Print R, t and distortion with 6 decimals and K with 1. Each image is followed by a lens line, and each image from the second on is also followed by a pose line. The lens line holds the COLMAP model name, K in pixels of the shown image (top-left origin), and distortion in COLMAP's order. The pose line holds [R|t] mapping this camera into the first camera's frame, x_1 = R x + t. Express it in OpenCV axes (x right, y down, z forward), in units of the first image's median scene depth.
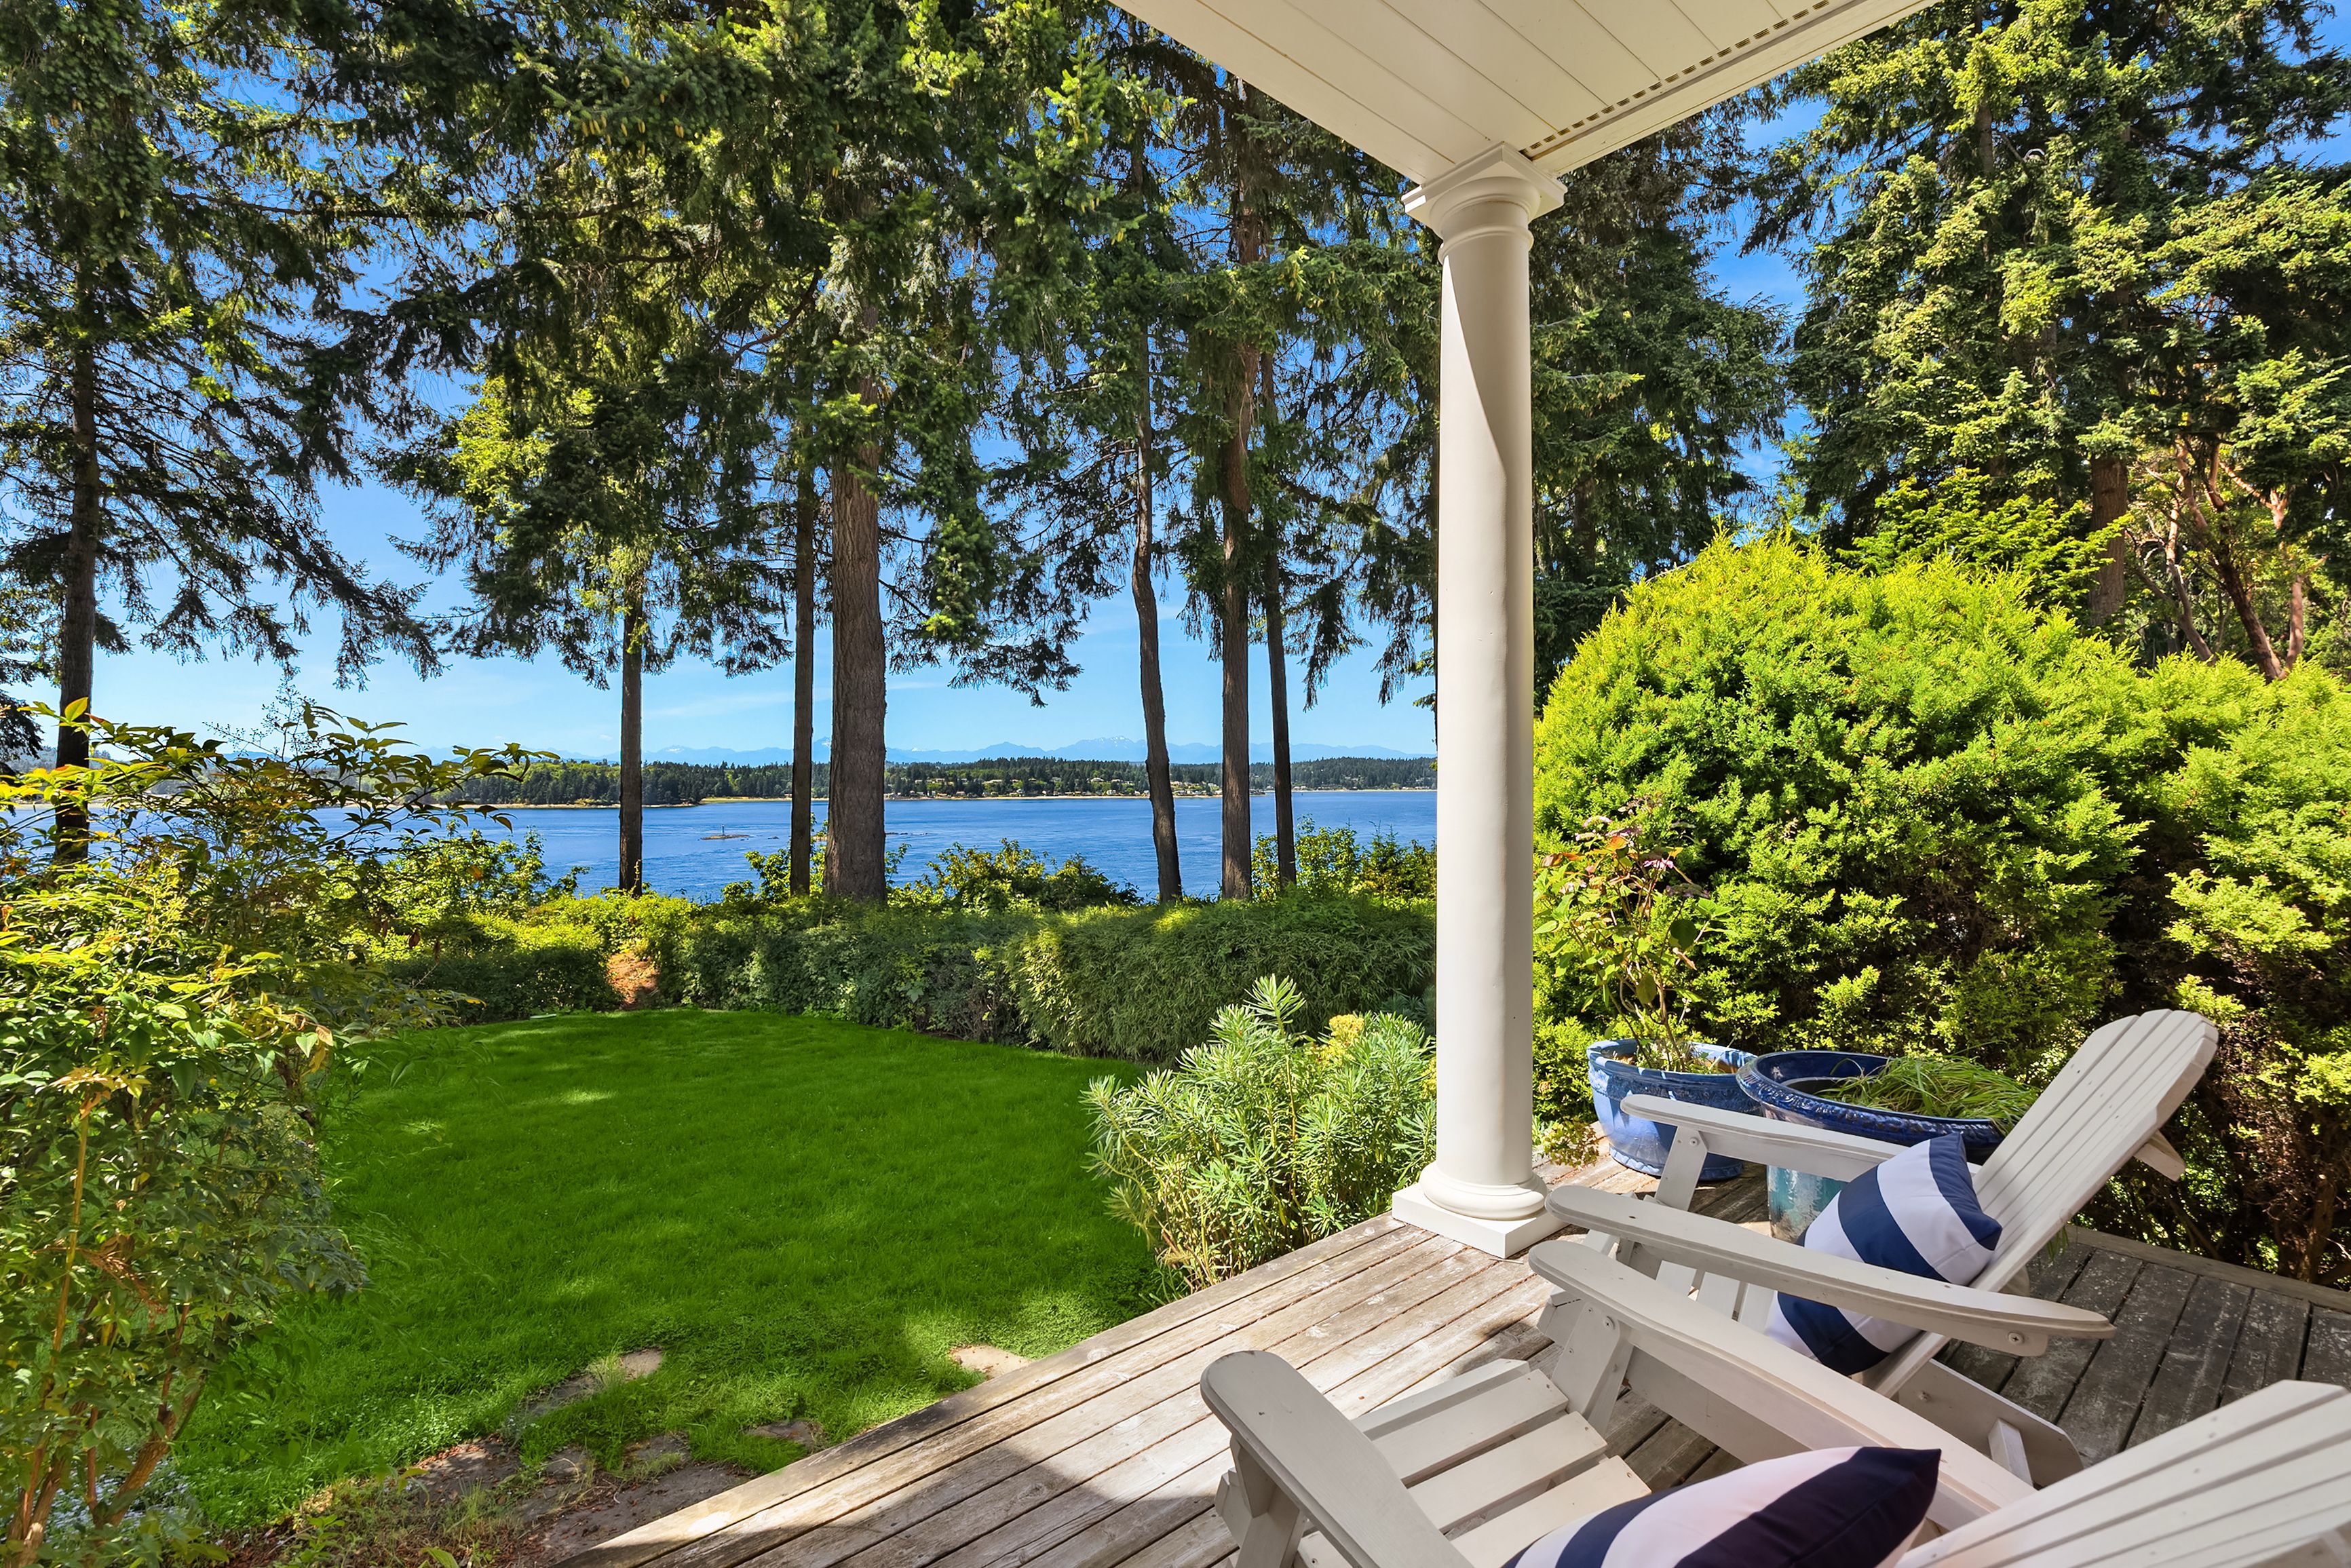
lens RADIAL K [[1069.2, 0, 1162.8], [0, 1069.2, 778.2], [0, 0, 1]] dist [-0.000601, 0.000750]
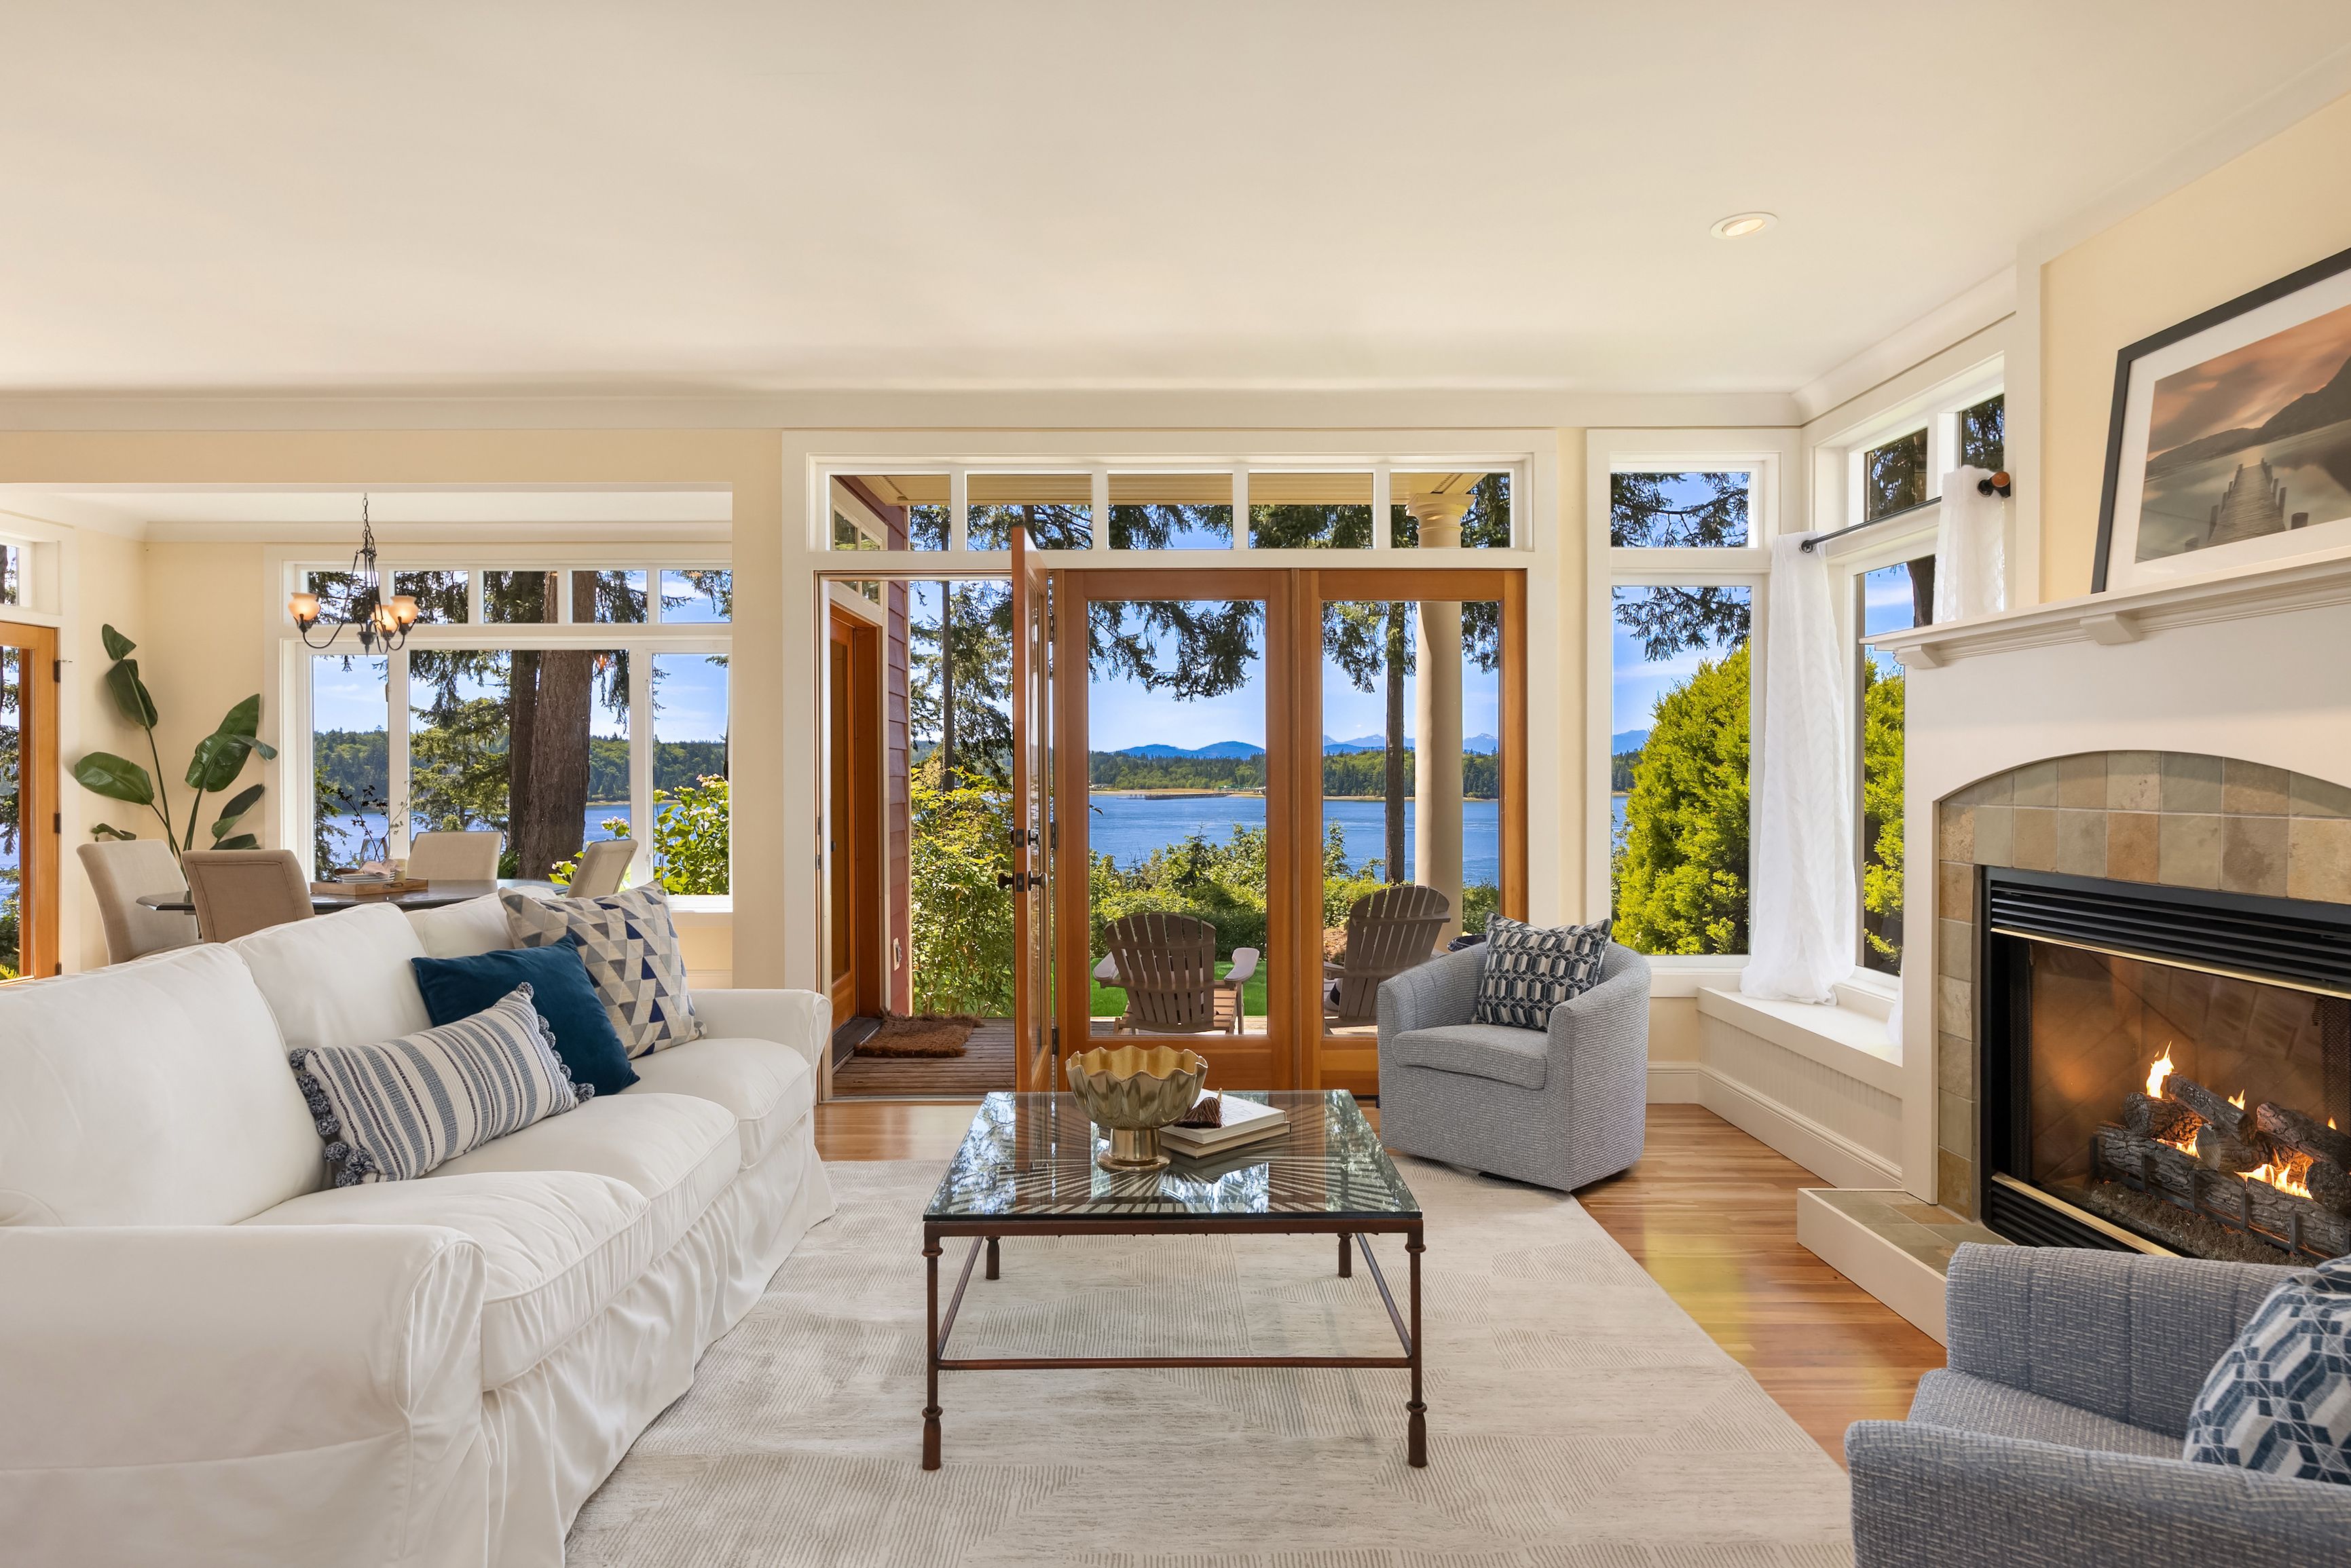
lens RADIAL K [[1297.3, 0, 1175.5], [0, 1297.3, 784.0], [0, 0, 1]] dist [0.000722, 0.000203]
pose [[0.769787, 0.006193, -0.638270, 0.153182], [0.002007, 0.999925, 0.012122, -0.006663], [0.638297, -0.010612, 0.769717, -0.122800]]
